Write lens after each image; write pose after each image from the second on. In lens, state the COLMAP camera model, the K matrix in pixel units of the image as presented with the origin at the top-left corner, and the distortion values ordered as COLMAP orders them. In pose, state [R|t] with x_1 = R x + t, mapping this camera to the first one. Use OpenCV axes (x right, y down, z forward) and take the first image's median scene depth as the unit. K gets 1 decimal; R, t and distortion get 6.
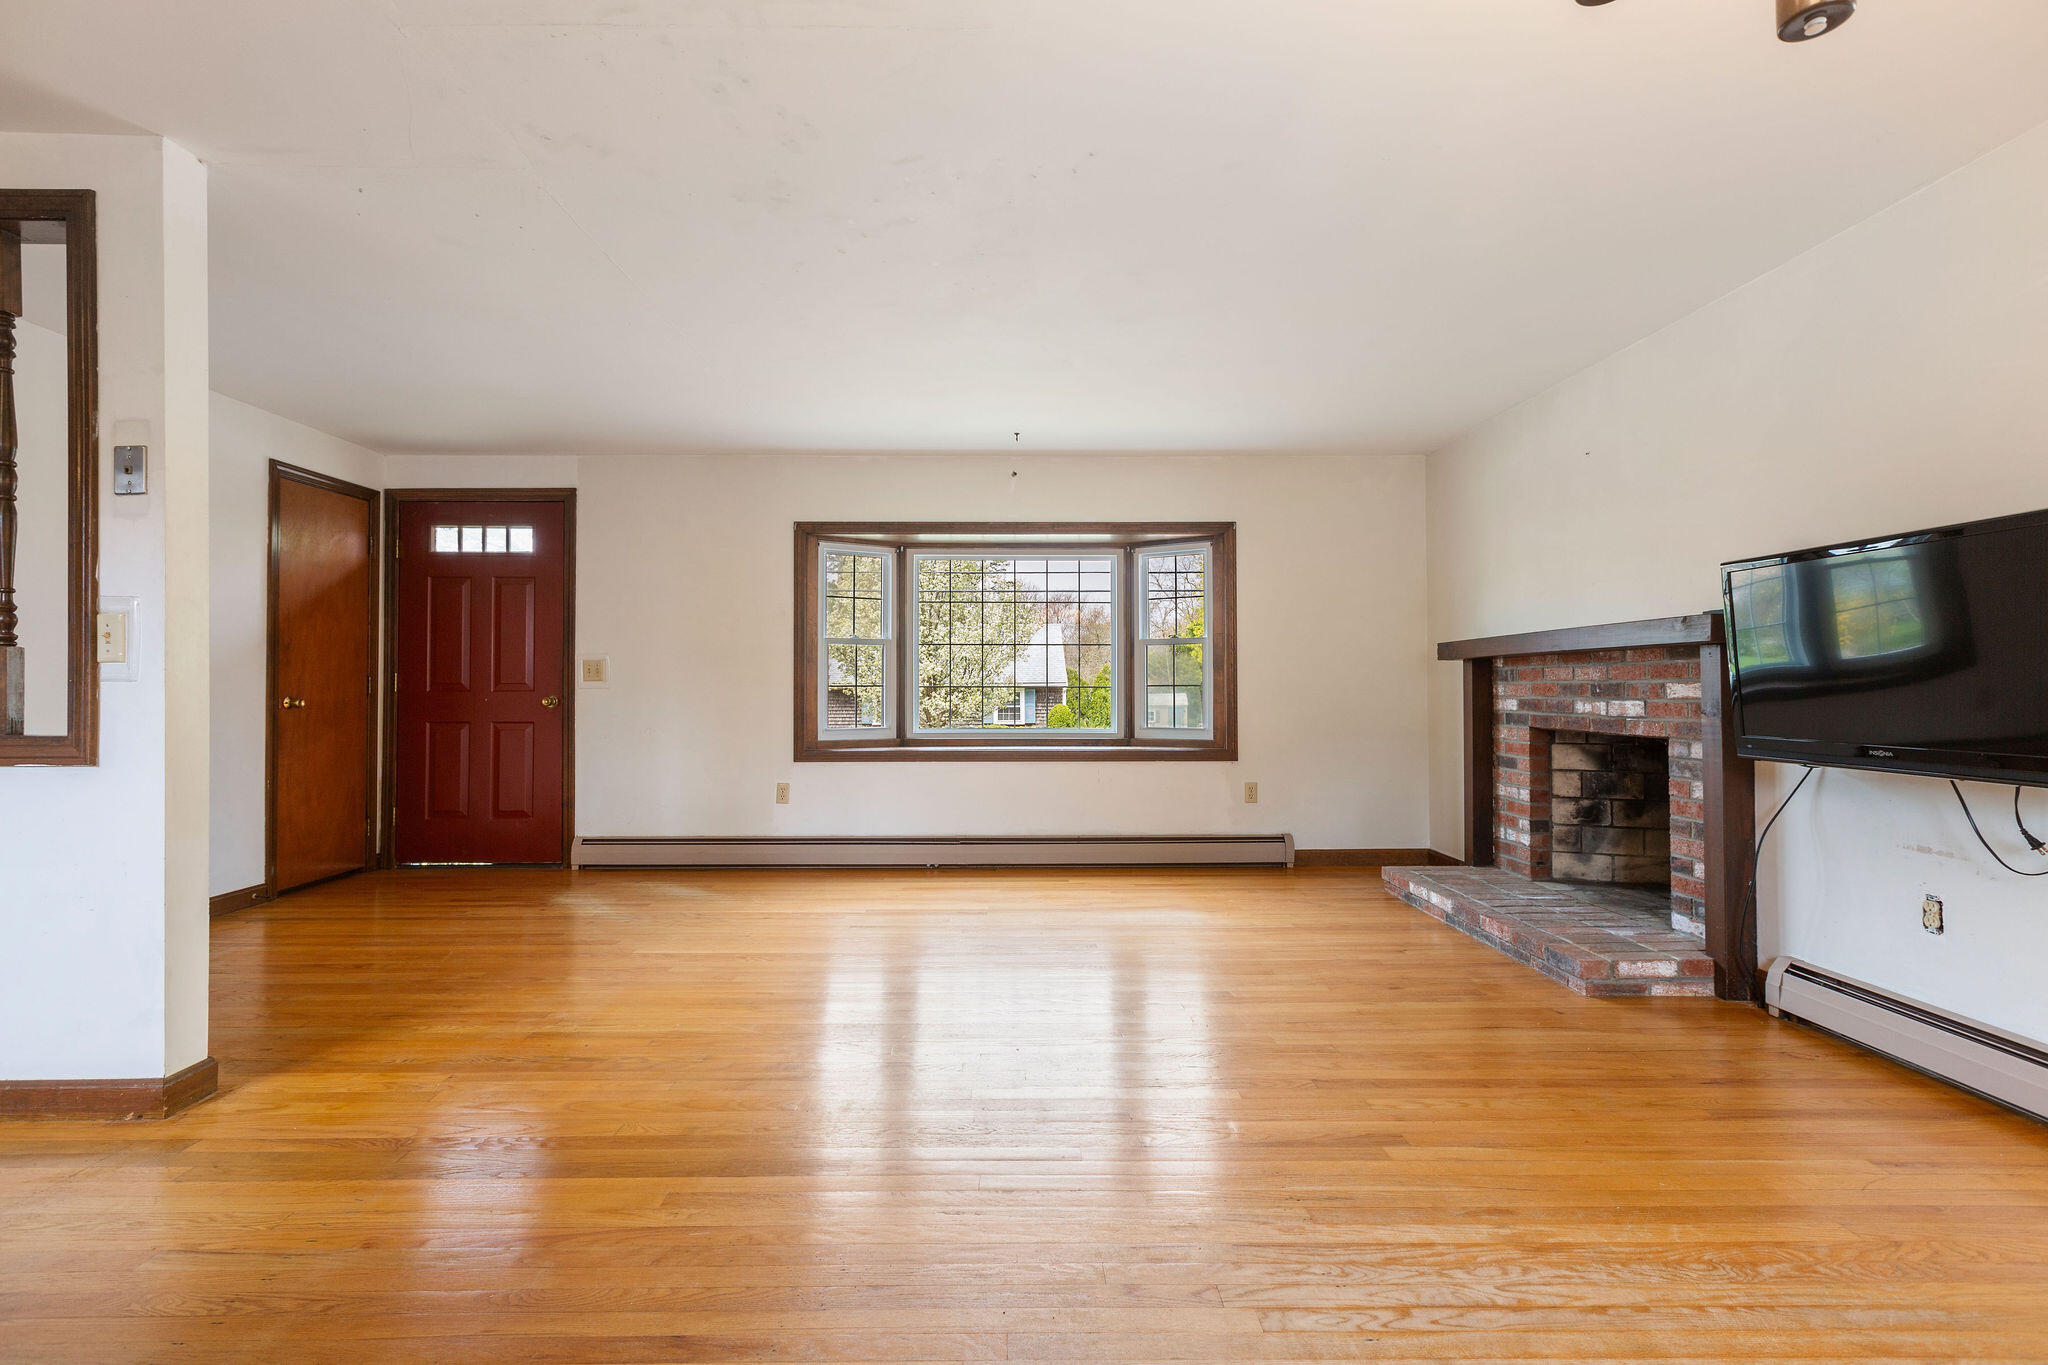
lens RADIAL K [[921.5, 0, 1015.4], [0, 921.5, 664.4], [0, 0, 1]] dist [-0.000946, 0.000349]
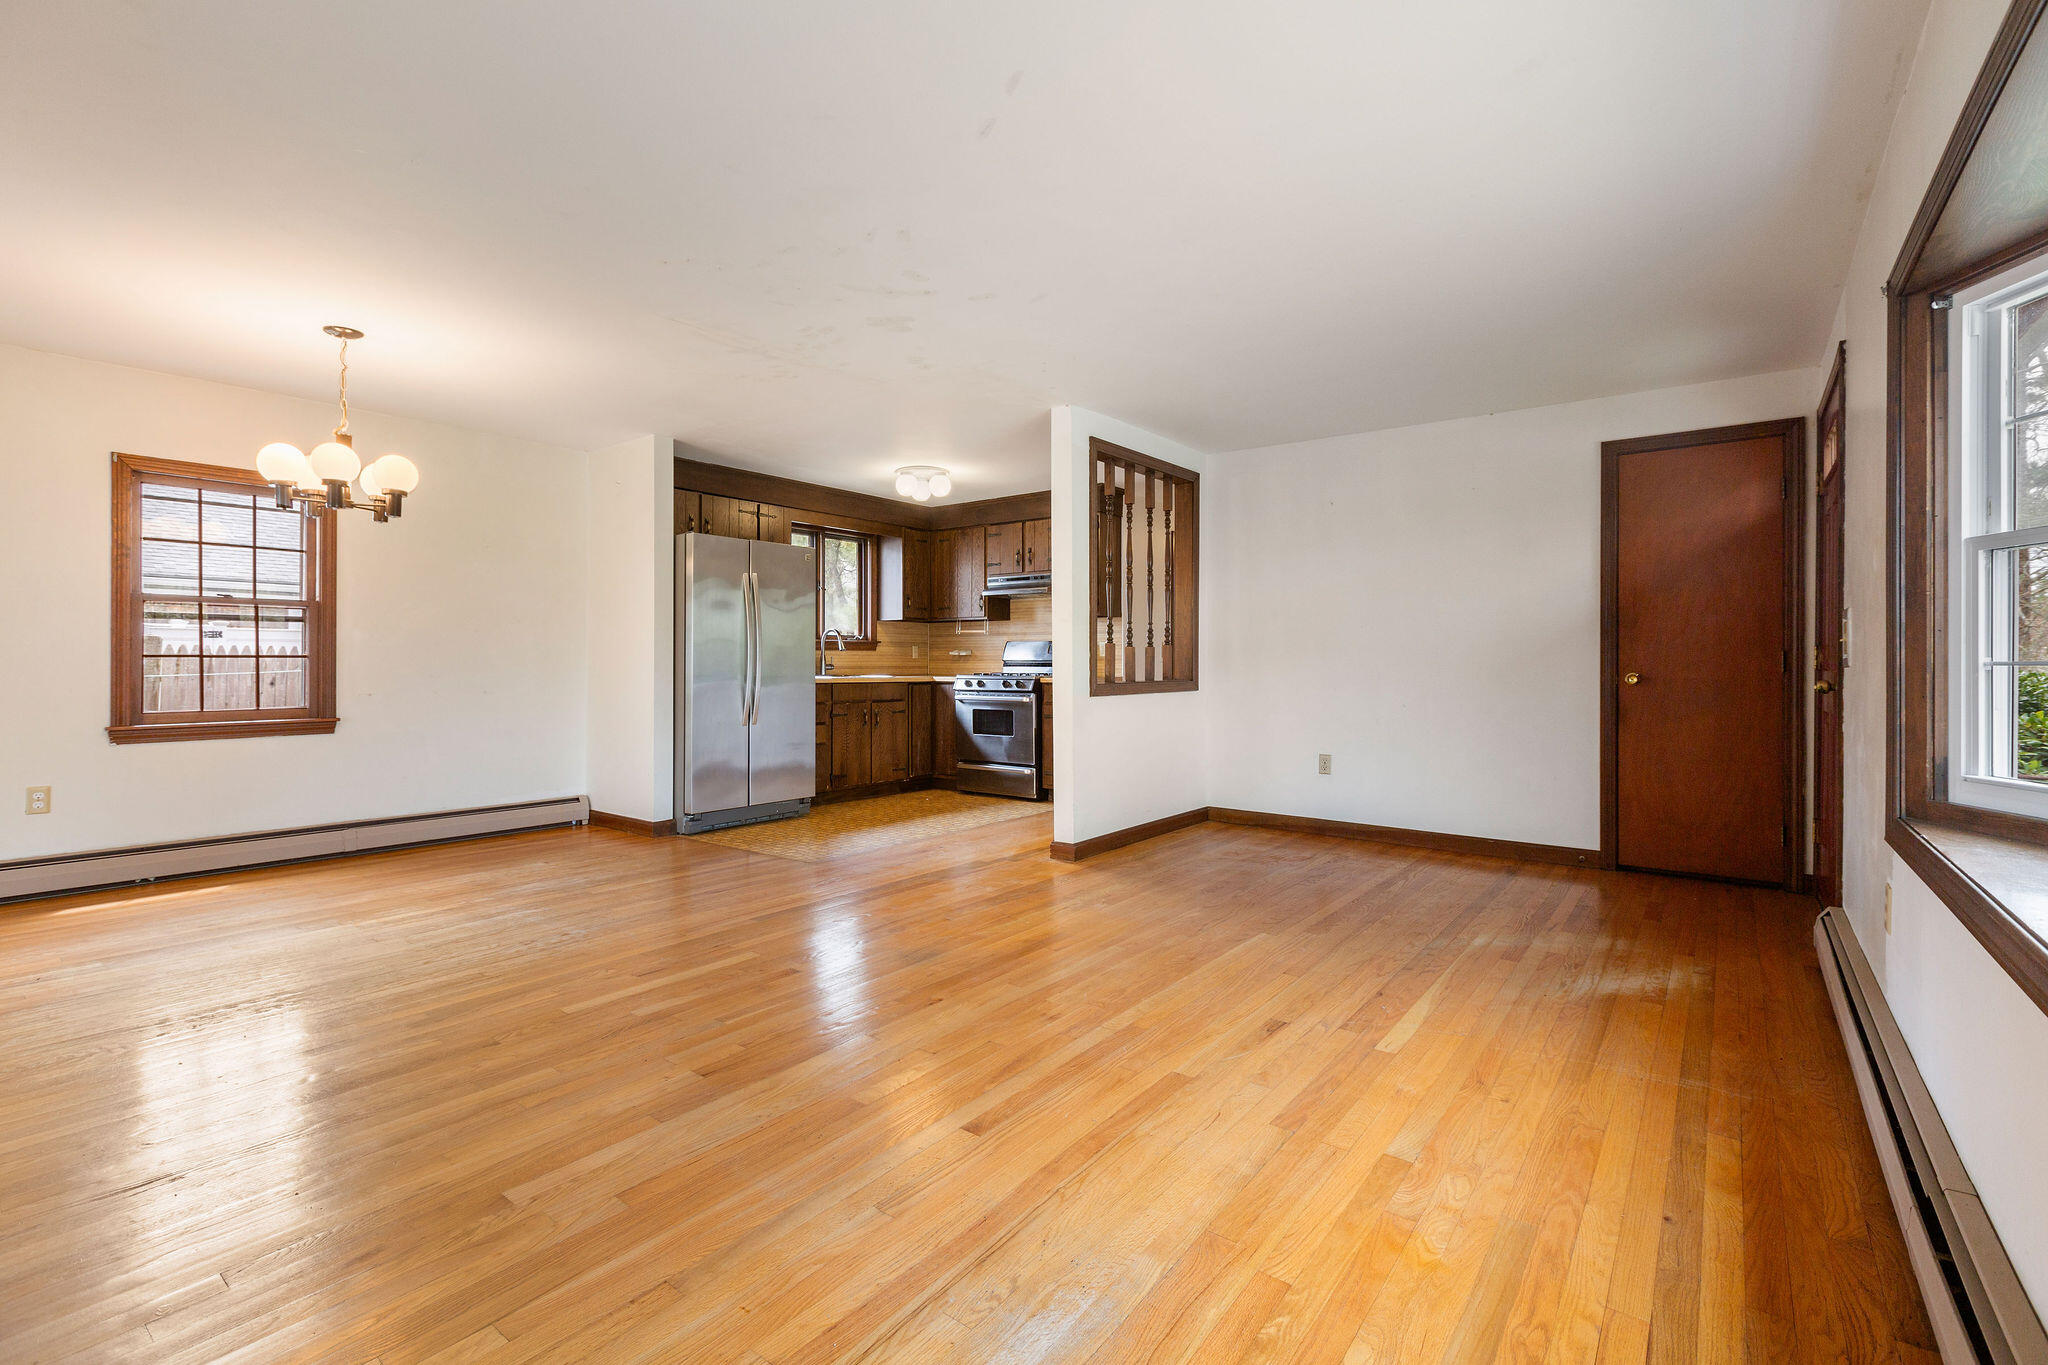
lens RADIAL K [[921.5, 0, 1015.4], [0, 921.5, 664.4], [0, 0, 1]] dist [-0.000946, 0.000349]
pose [[-0.620173, 0.002037, -0.784462, 0.356613], [0.015722, 0.999828, -0.009833, 0.022141], [0.784307, -0.018432, -0.620098, 0.969540]]
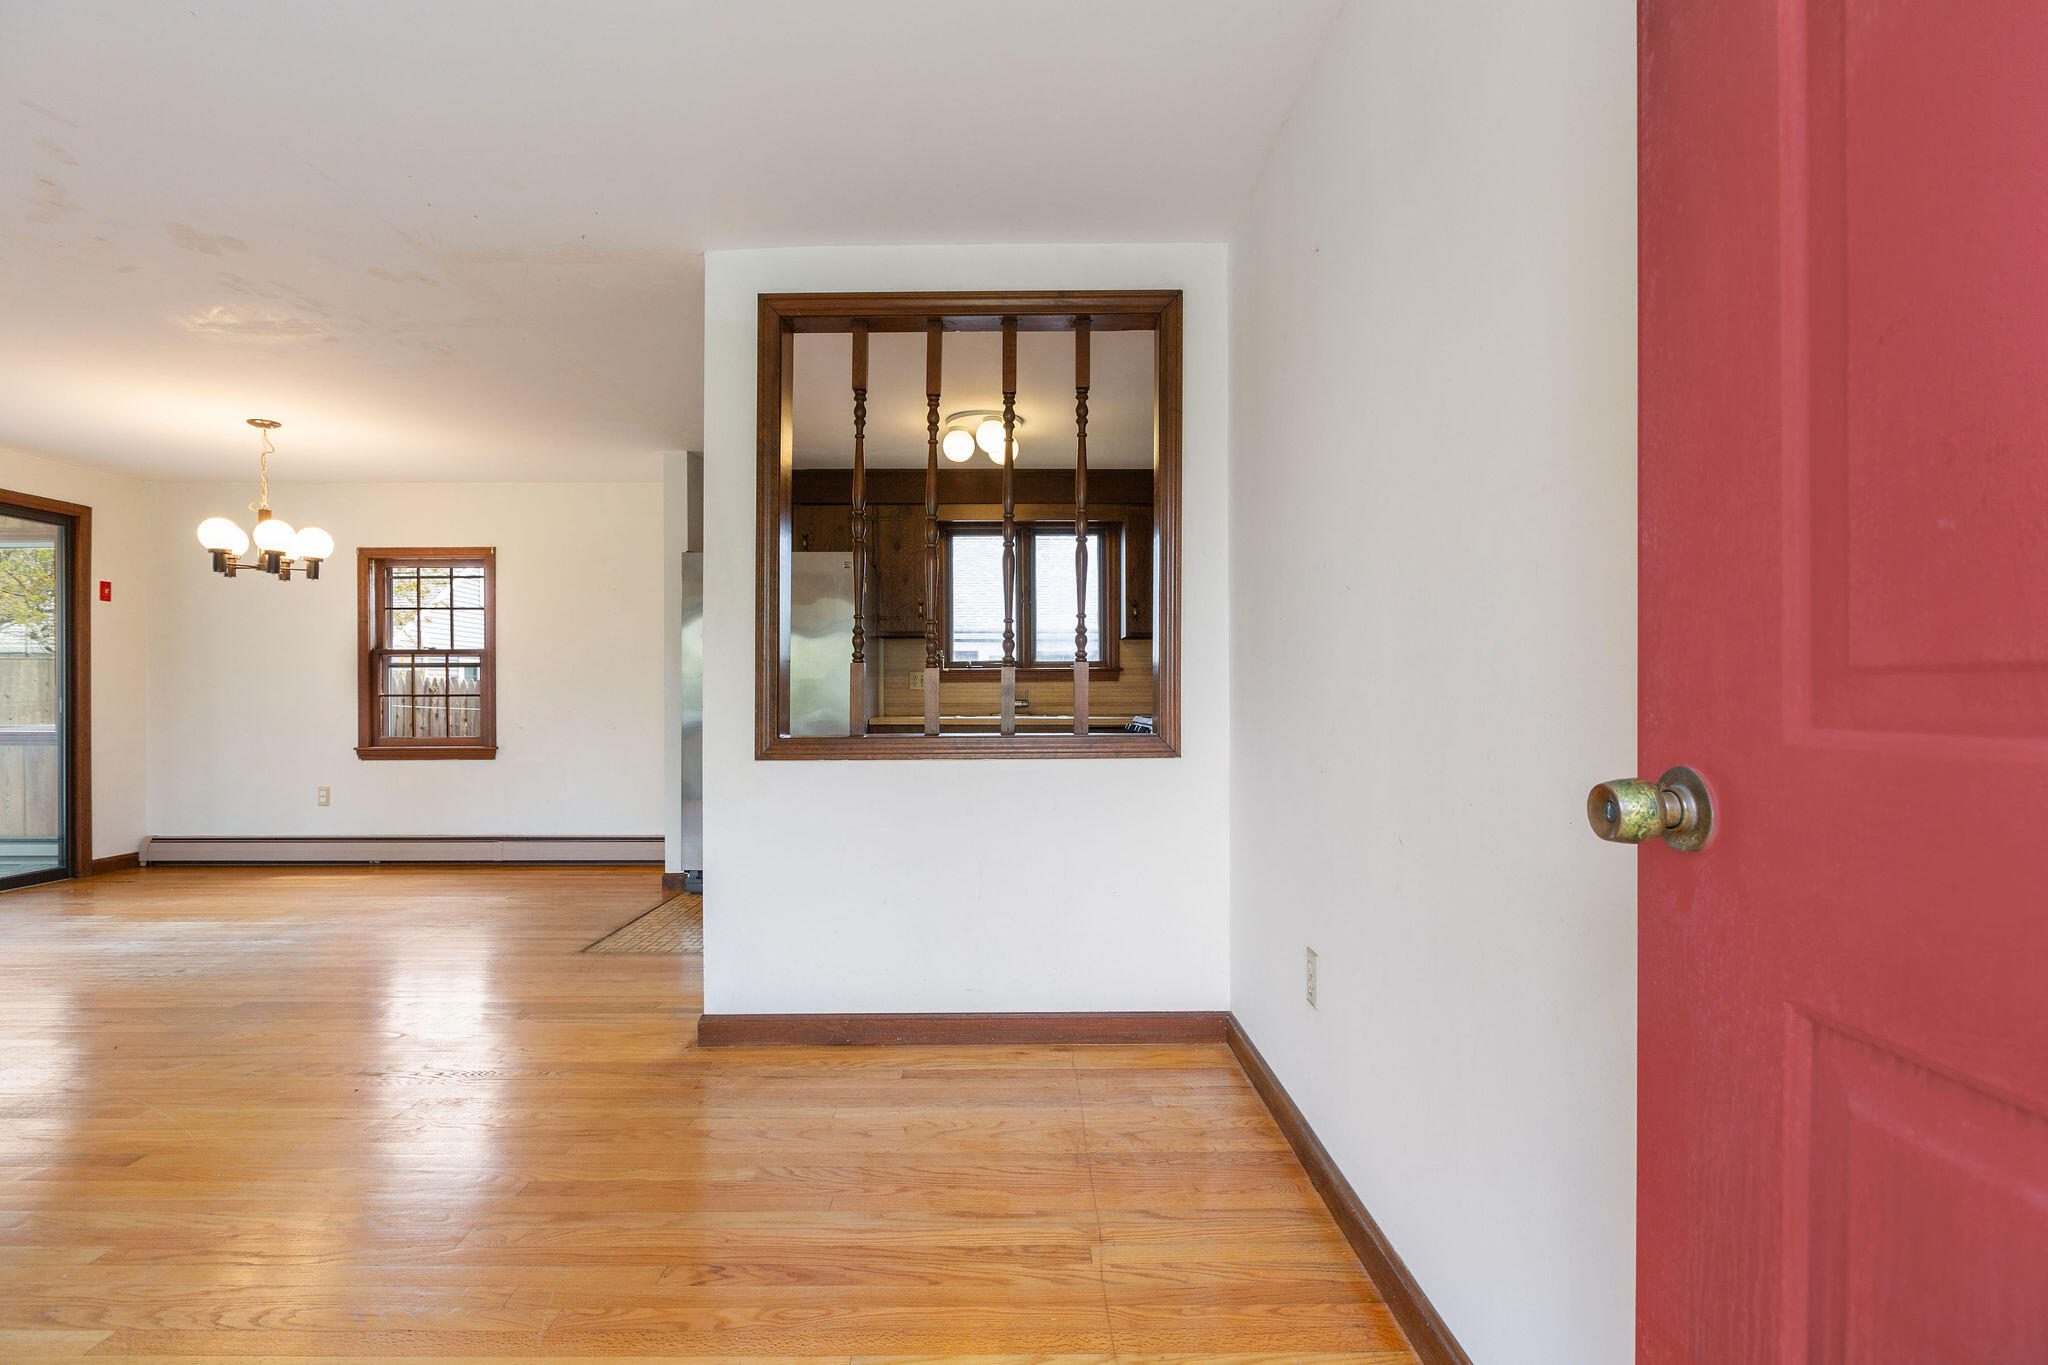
lens RADIAL K [[954.4, 0, 1012.9], [0, 954.4, 700.1], [0, 0, 1]] dist [-0.003741, -0.001290]
pose [[-0.999938, 0.004635, 0.010088, -0.573923], [0.004456, 0.999834, -0.017672, 0.023246], [-0.010168, -0.017626, -0.999793, 0.988073]]
